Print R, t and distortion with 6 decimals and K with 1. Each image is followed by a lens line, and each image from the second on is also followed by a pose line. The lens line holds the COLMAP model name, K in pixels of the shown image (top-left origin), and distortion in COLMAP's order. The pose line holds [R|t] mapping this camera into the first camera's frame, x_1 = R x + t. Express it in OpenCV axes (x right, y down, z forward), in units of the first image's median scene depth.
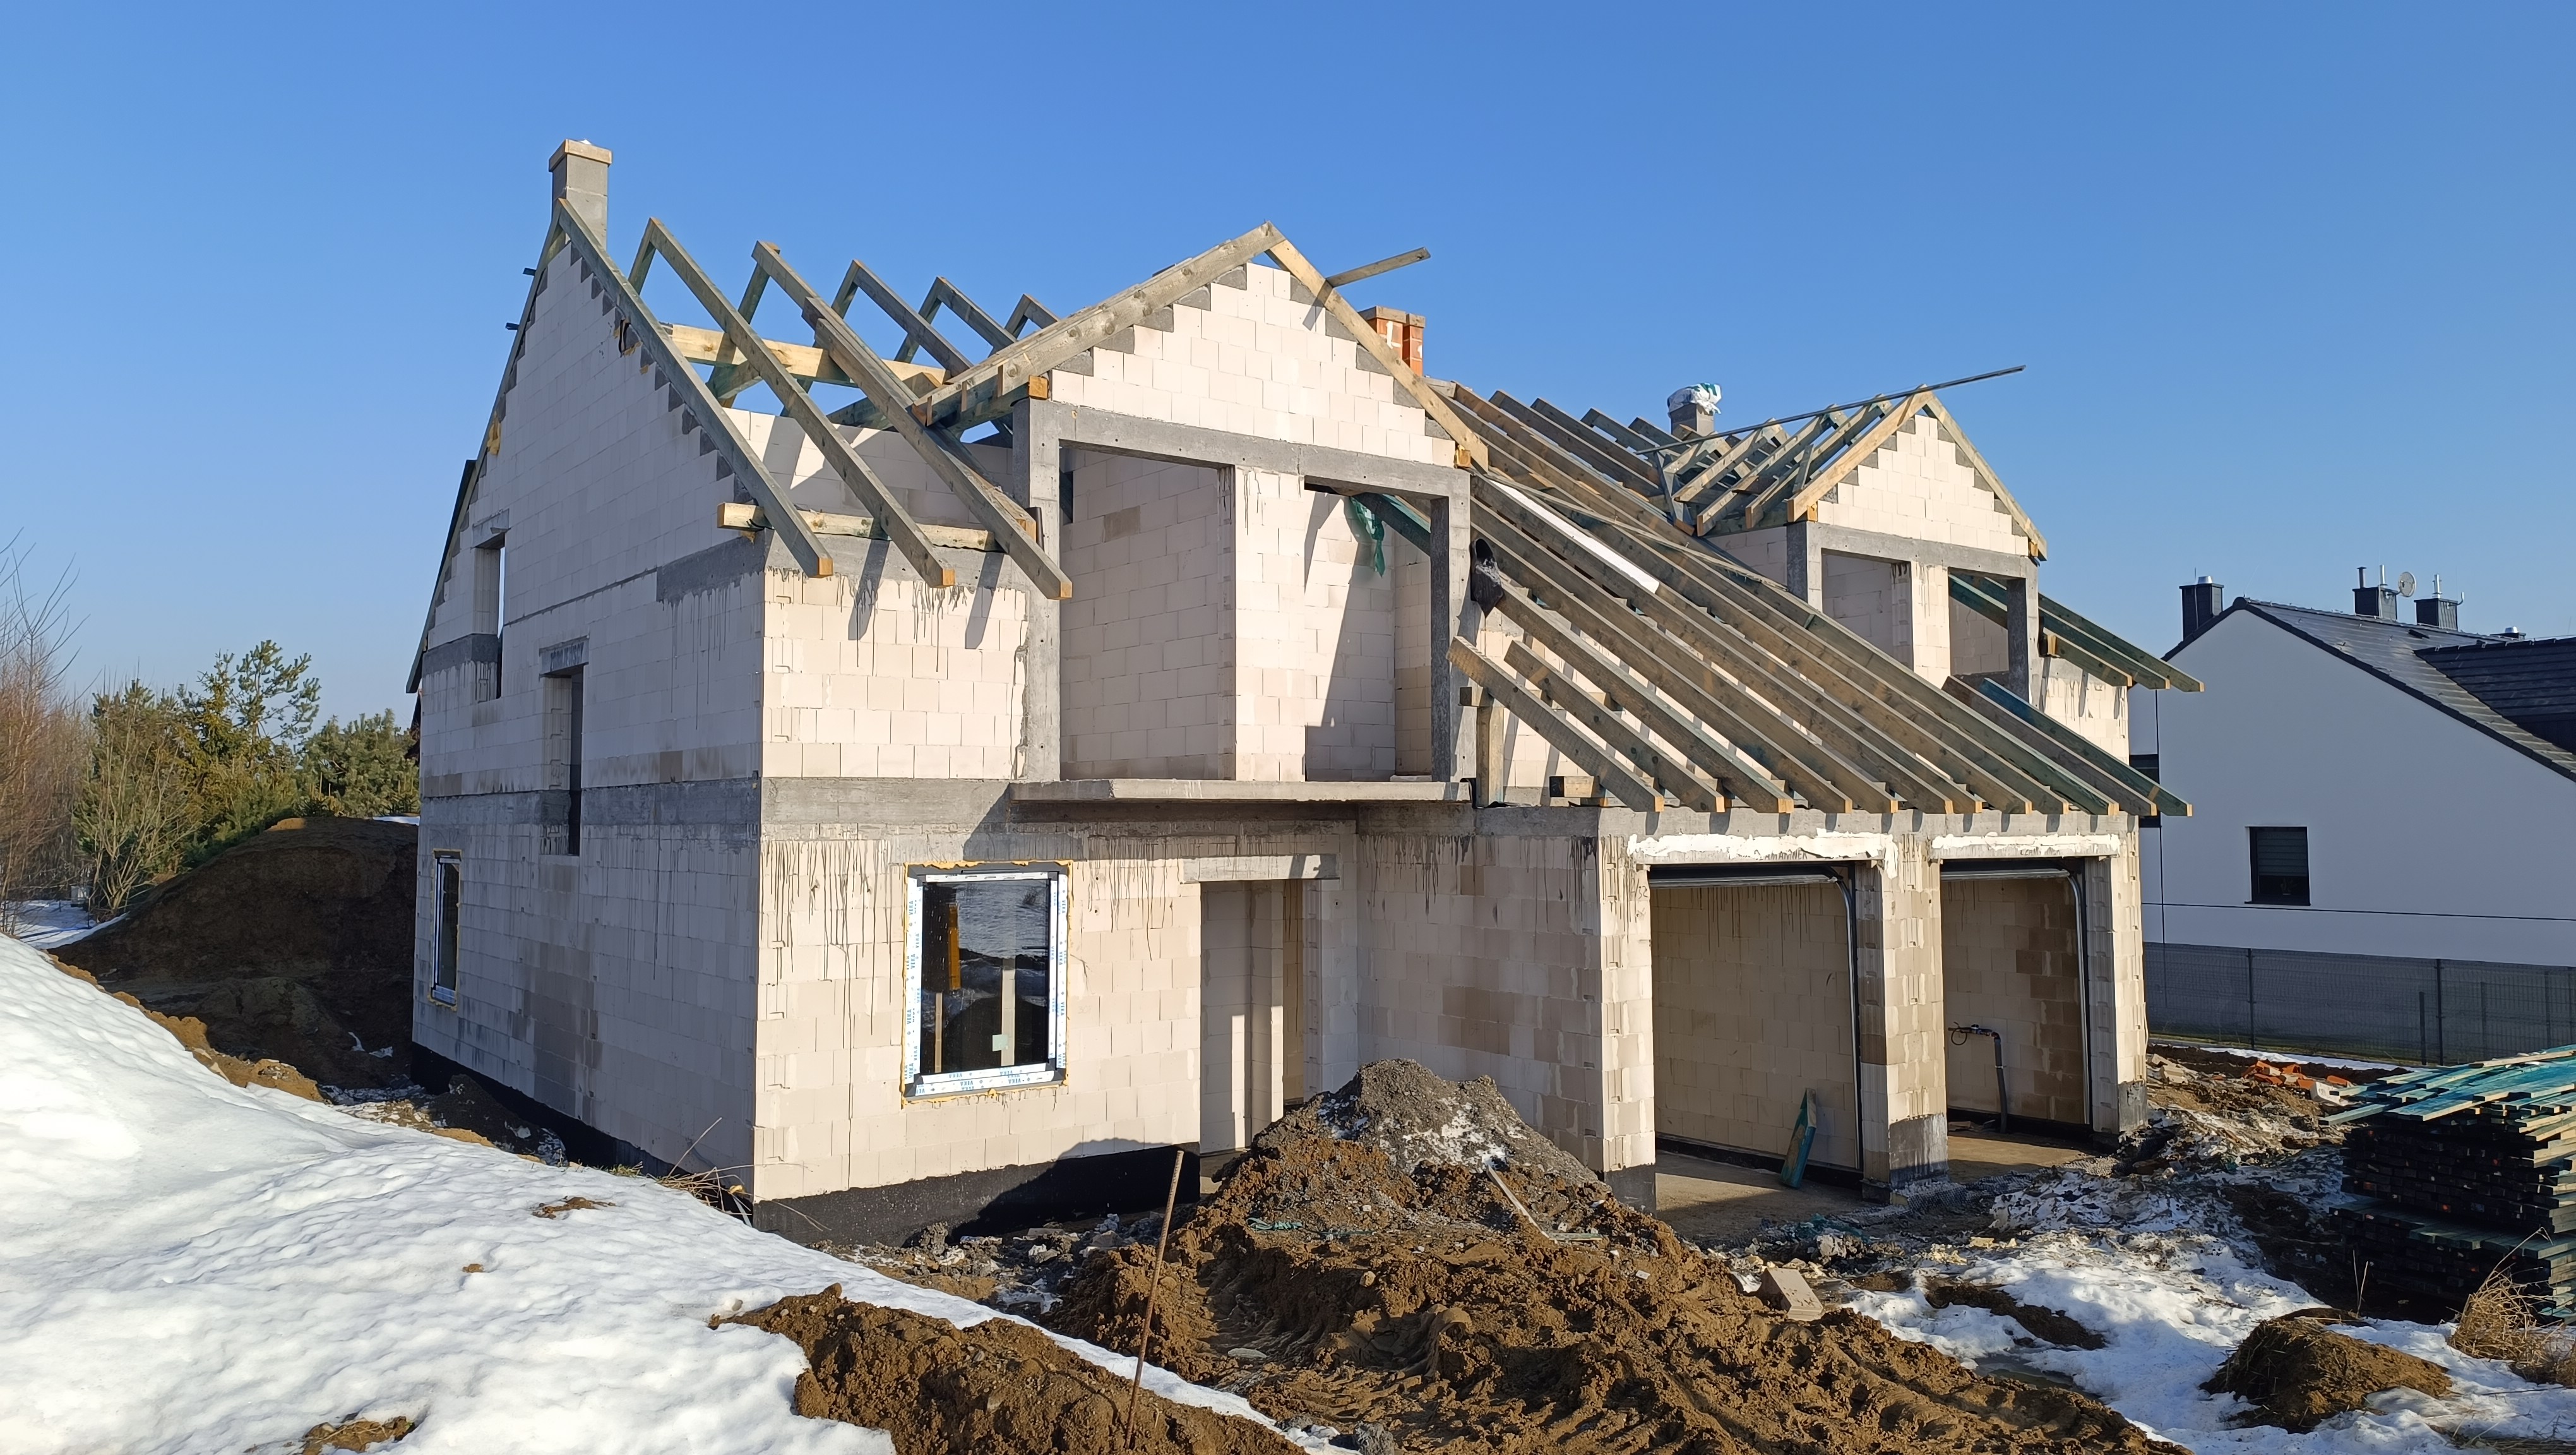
lens RADIAL K [[1751.3, 0, 1278.5], [0, 1751.3, 760.1], [0, 0, 1]] dist [0.085502, -0.102479]
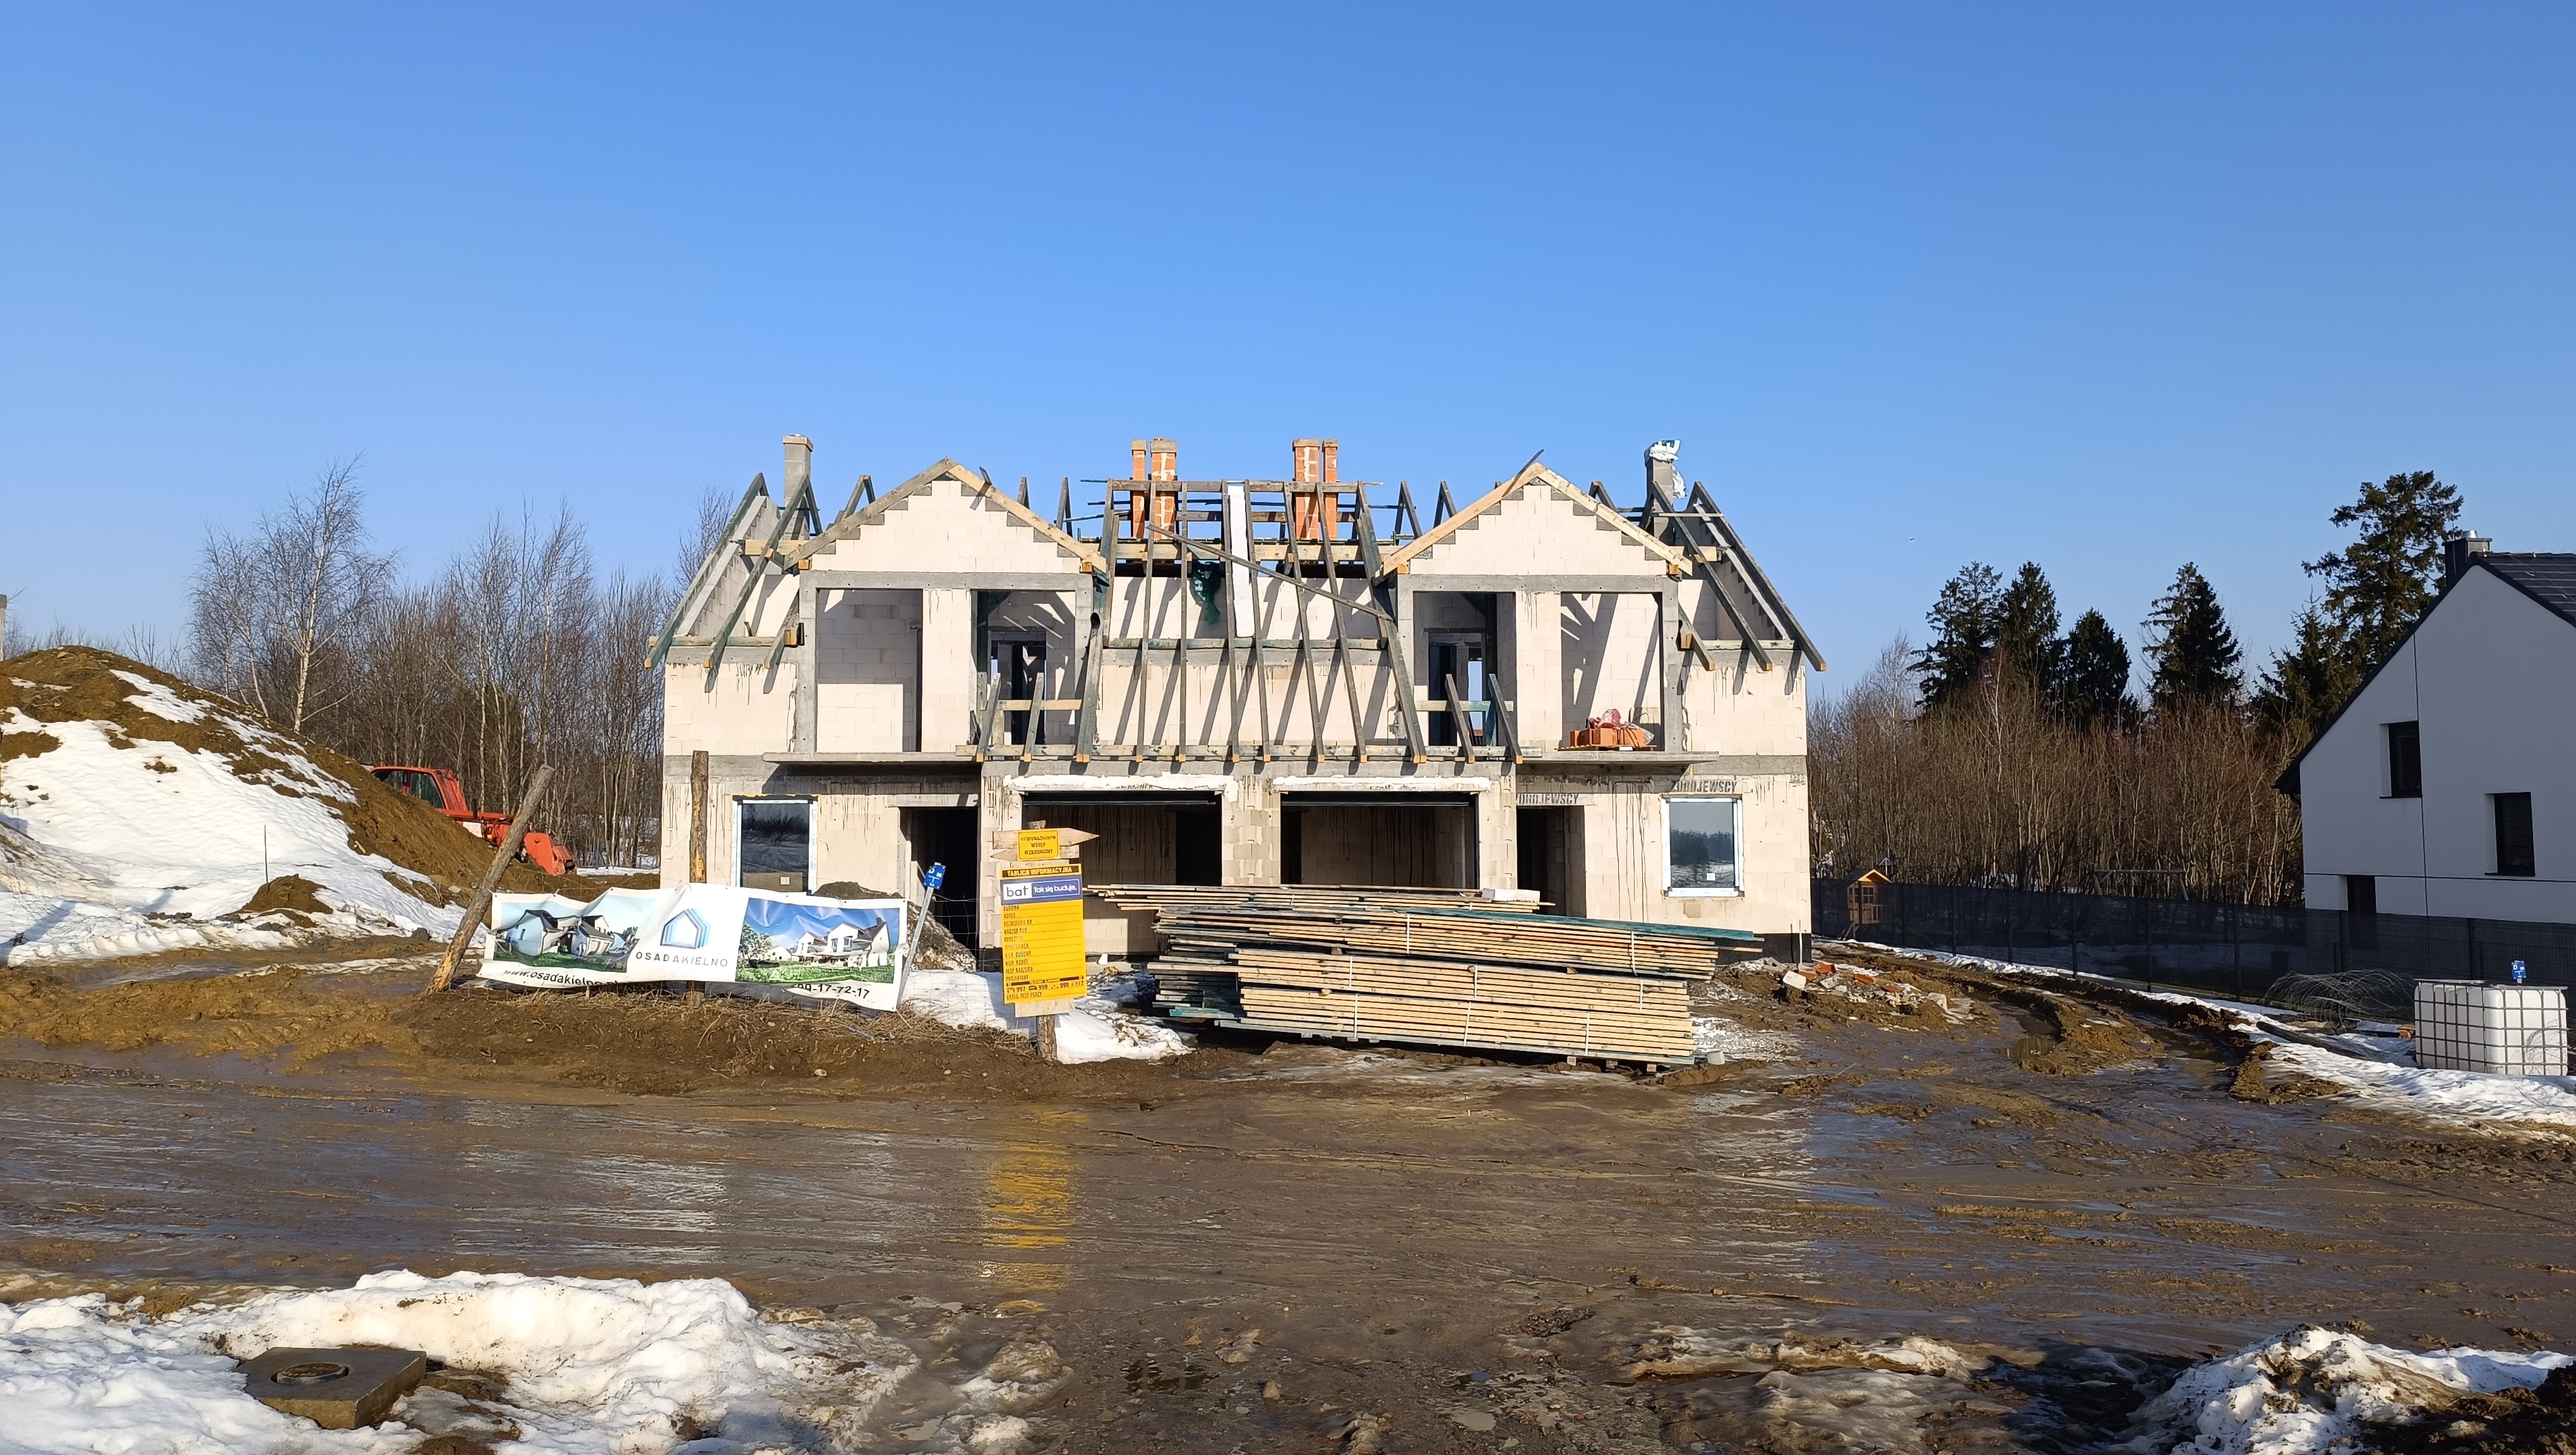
lens RADIAL K [[1751.3, 0, 1278.5], [0, 1751.3, 760.1], [0, 0, 1]] dist [0.085502, -0.102479]
pose [[0.830094, -0.026636, -0.556987, 1.334874], [0.020410, 0.999641, -0.017386, 0.058044], [0.557250, 0.003064, 0.830339, -0.364041]]
